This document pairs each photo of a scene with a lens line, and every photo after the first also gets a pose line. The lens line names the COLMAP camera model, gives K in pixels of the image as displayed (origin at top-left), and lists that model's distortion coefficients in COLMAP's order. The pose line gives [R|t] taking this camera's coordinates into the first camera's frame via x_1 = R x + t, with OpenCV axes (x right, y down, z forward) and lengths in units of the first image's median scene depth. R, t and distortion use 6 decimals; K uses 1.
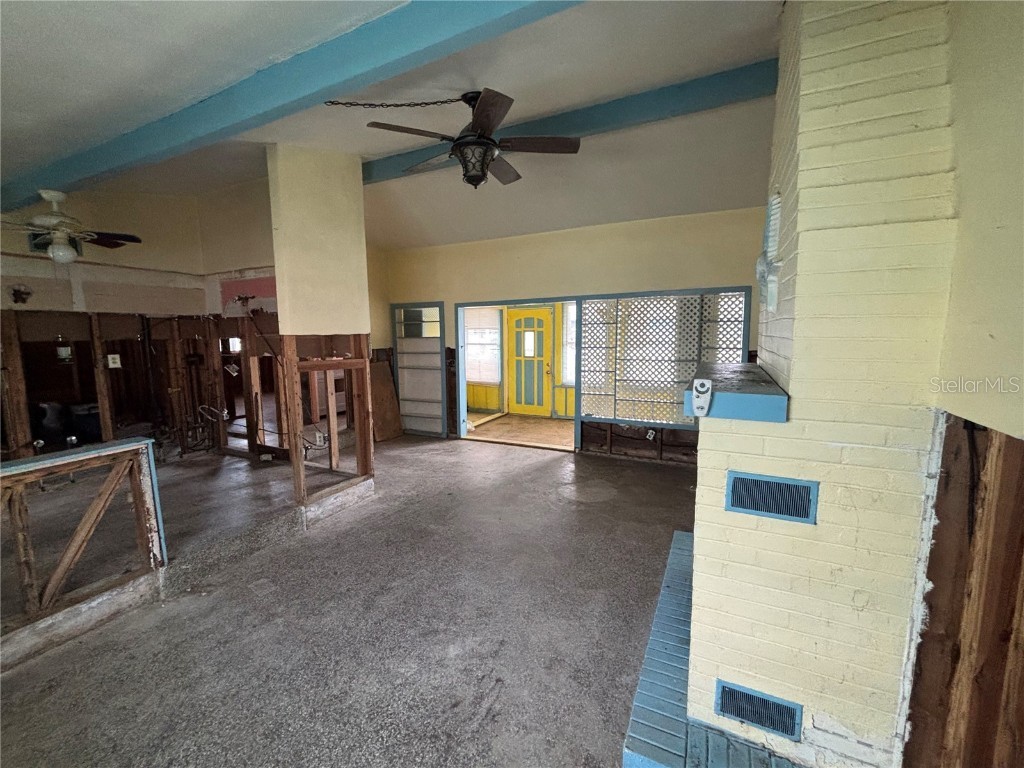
lens RADIAL K [[421.7, 0, 512.1], [0, 421.7, 382.5], [0, 0, 1]] dist [-0.002820, -0.000998]
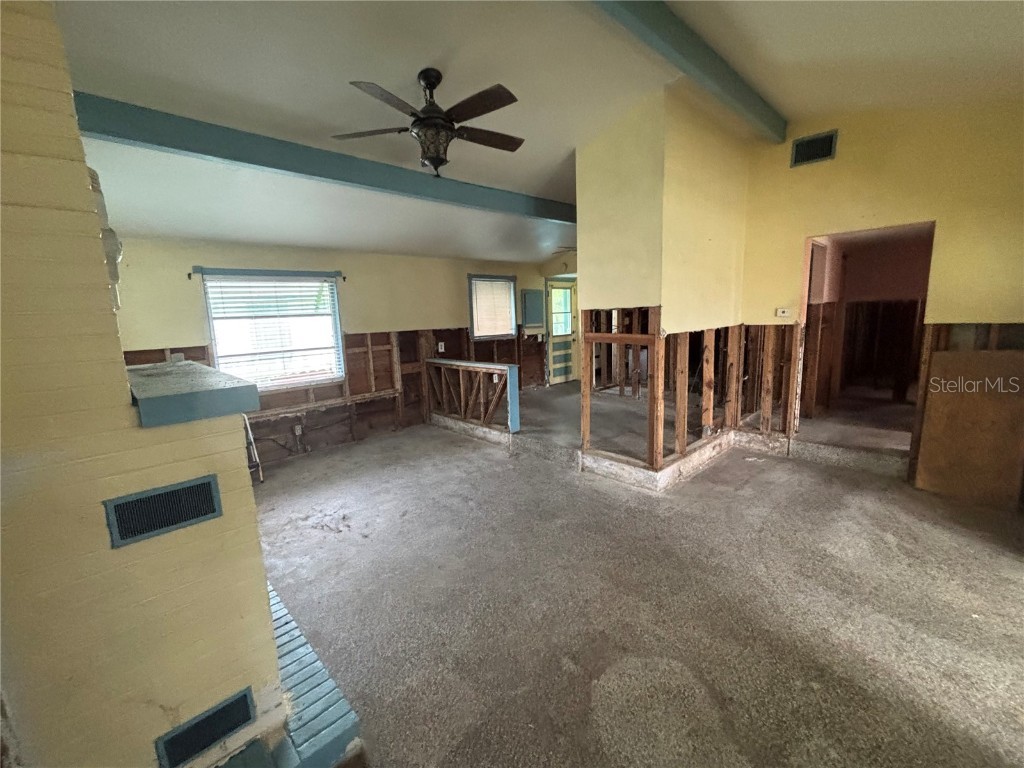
lens RADIAL K [[422.8, 0, 511.4], [0, 422.8, 382.1], [0, 0, 1]] dist [0.009559, -0.004450]
pose [[-0.342884, 0.176810, -0.922588, 0.582379], [-0.069607, 0.974645, 0.212656, -0.128630], [0.936795, 0.137135, -0.321883, 1.037785]]
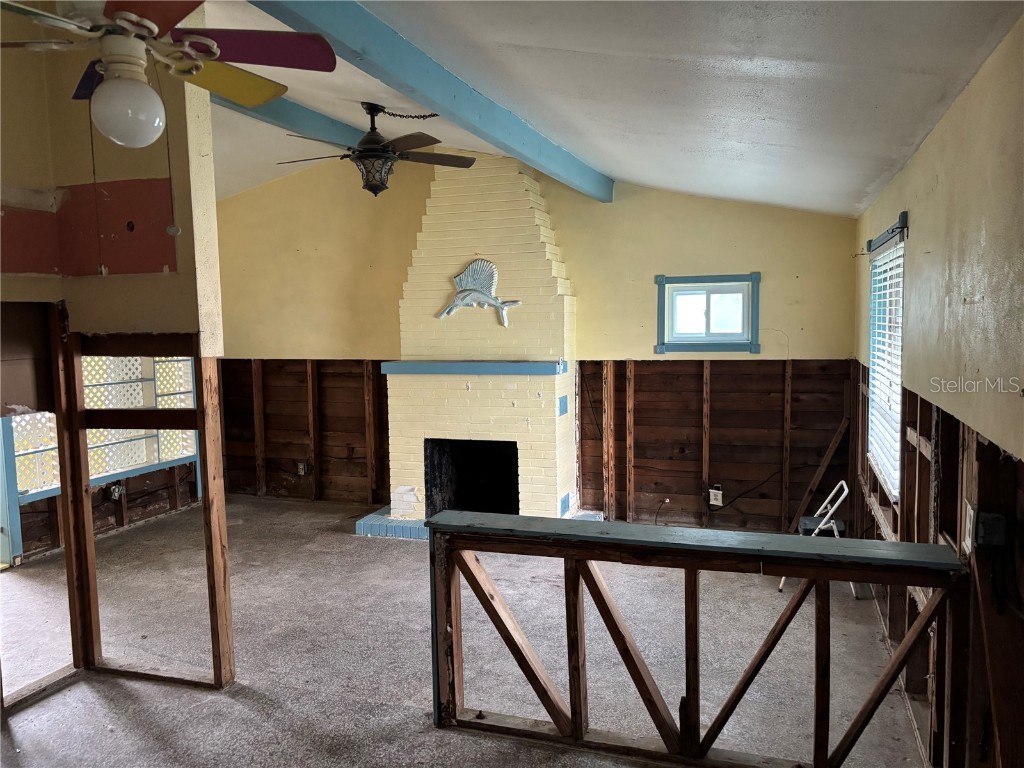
lens RADIAL K [[771.4, 0, 519.3], [0, 771.4, 387.3], [0, 0, 1]] dist [0.073406, -0.083946]
pose [[-0.130857, -0.075396, 0.988530, -1.302695], [0.137623, 0.986069, 0.093426, -0.095203], [-0.981803, 0.148270, -0.118658, 0.631186]]
